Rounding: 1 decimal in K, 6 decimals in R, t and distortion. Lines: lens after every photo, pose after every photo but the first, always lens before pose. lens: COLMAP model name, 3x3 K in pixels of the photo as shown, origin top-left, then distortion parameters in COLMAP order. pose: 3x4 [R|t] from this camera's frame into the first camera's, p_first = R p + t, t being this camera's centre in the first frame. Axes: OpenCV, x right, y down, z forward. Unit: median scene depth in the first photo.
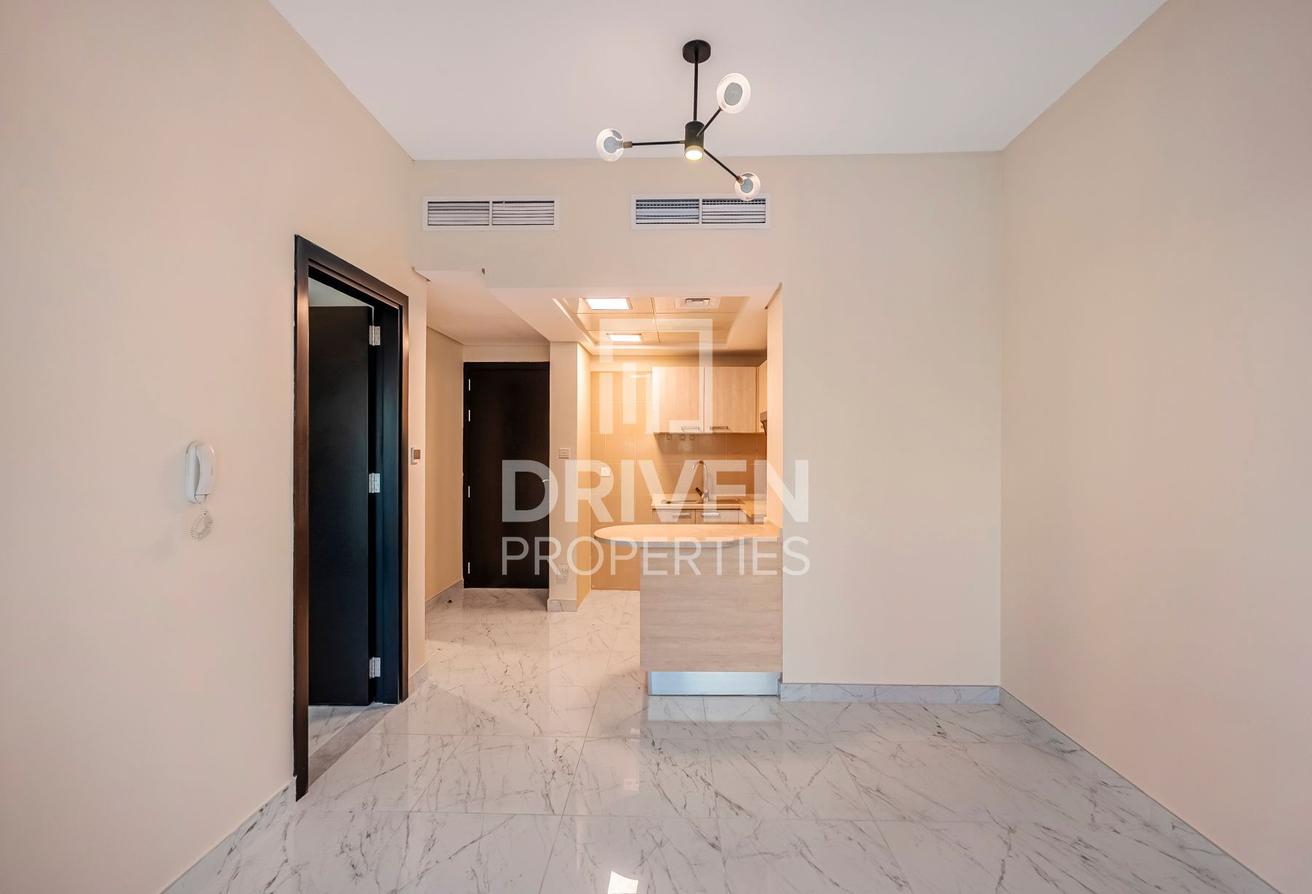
lens RADIAL K [[580.2, 0, 656.0], [0, 580.2, 447.0], [0, 0, 1]] dist [-0.000491, 0.000632]
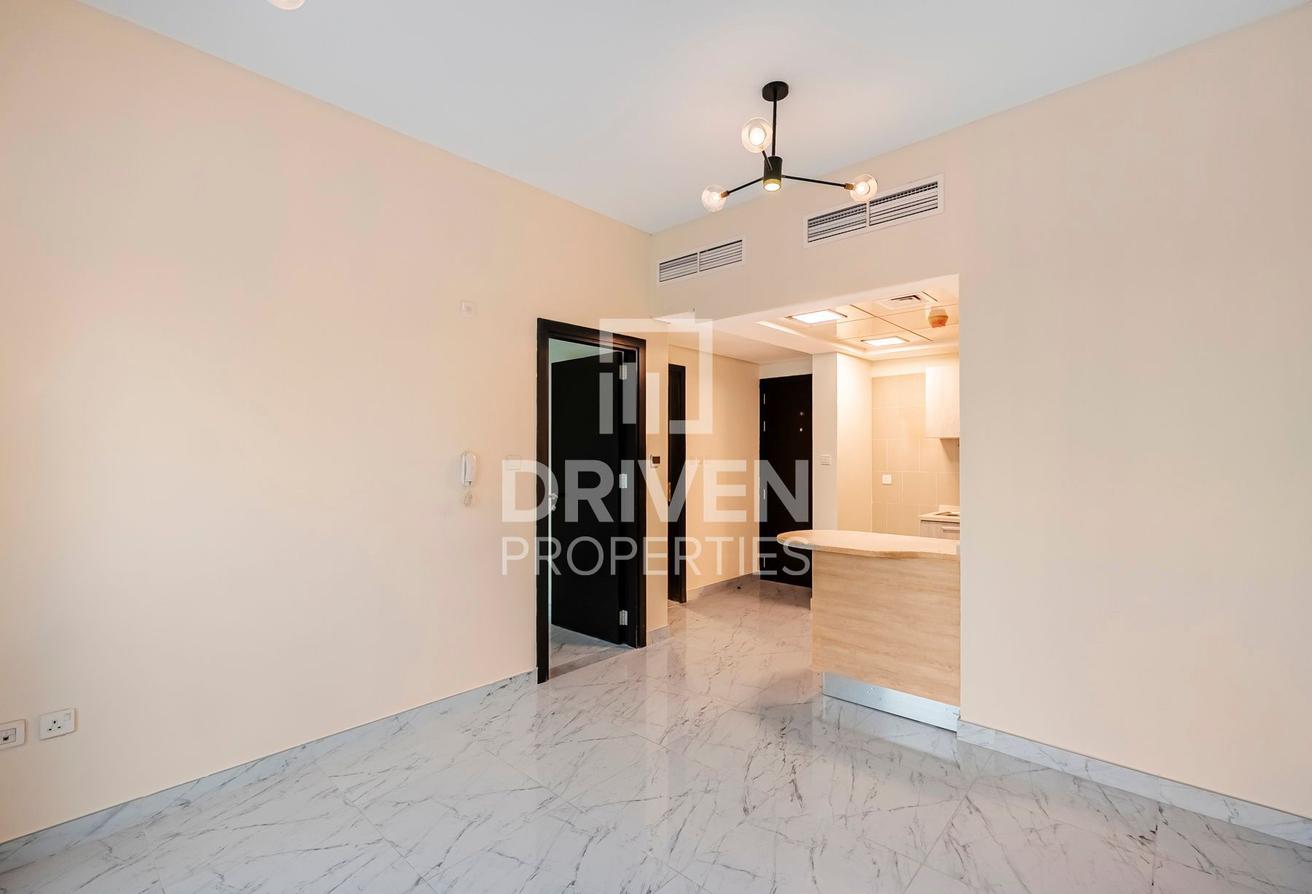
lens RADIAL K [[577.5, 0, 652.5], [0, 577.5, 449.8], [0, 0, 1]] dist [0.002469, 0.000638]
pose [[0.756910, -0.007713, -0.653473, 0.441309], [0.002514, 0.999957, -0.008890, 0.001080], [0.653514, 0.005086, 0.756897, 0.022305]]
